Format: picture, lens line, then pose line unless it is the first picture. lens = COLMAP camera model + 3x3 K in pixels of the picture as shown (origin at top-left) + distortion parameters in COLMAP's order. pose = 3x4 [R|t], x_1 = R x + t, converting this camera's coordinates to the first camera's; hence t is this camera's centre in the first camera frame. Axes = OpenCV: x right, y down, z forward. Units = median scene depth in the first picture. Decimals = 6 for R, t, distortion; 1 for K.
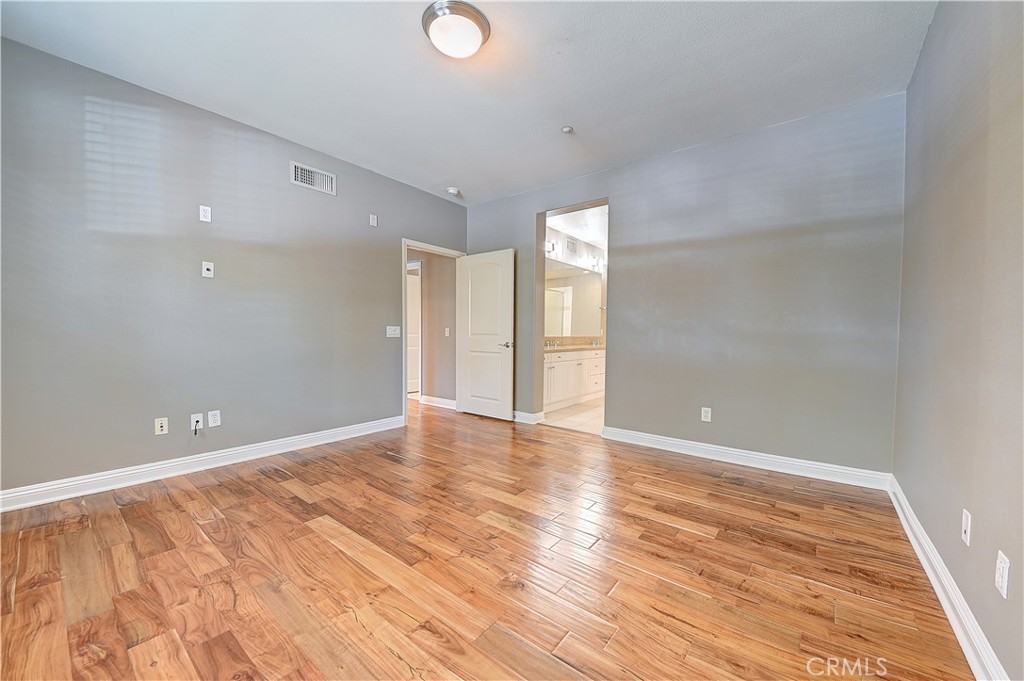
lens RADIAL K [[380.8, 0, 516.9], [0, 380.8, 344.9], [0, 0, 1]] dist [0.001375, -0.010196]
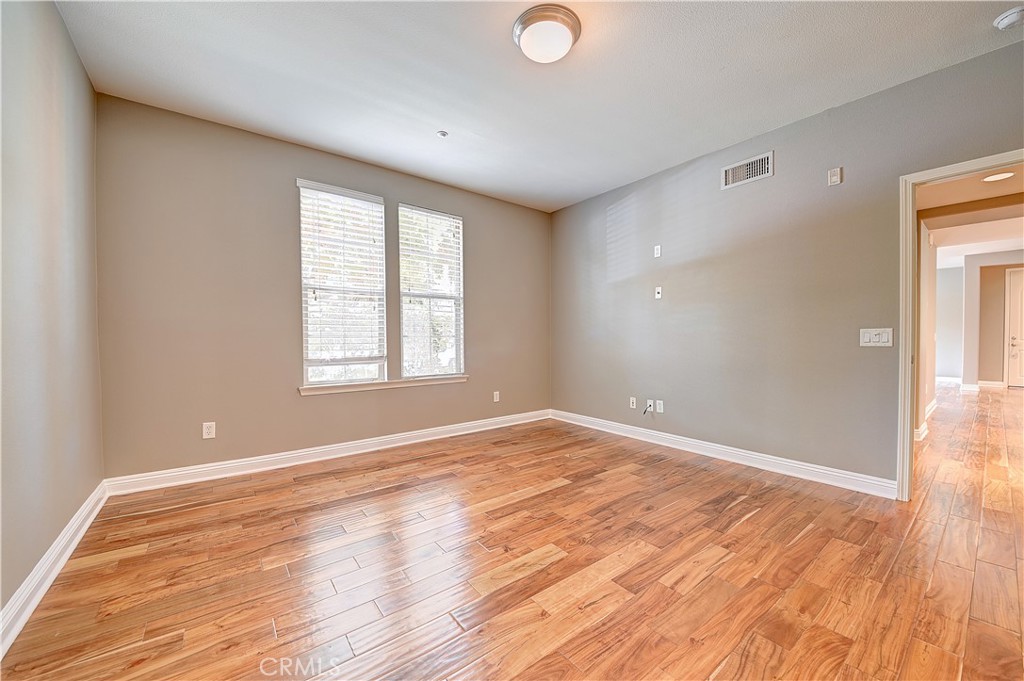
lens RADIAL K [[380.8, 0, 516.9], [0, 380.8, 344.9], [0, 0, 1]] dist [0.001375, -0.010196]
pose [[-0.249100, 0.010382, -0.968422, 0.730806], [-0.028009, 0.999447, 0.017920, -0.033405], [0.968073, 0.031589, -0.248671, 1.040987]]
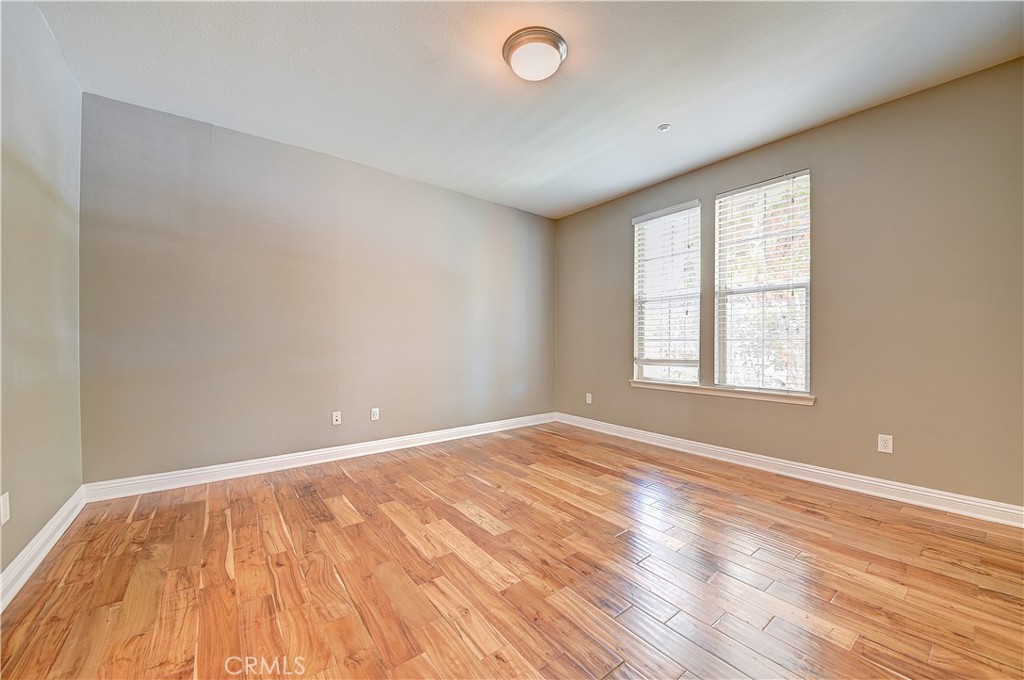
lens RADIAL K [[380.8, 0, 516.9], [0, 380.8, 344.4], [0, 0, 1]] dist [0.001375, -0.010196]
pose [[-0.968505, -0.014657, 0.248564, -0.331039], [-0.006567, 0.999422, 0.033343, -0.054131], [-0.248909, 0.030660, -0.968041, 1.791213]]
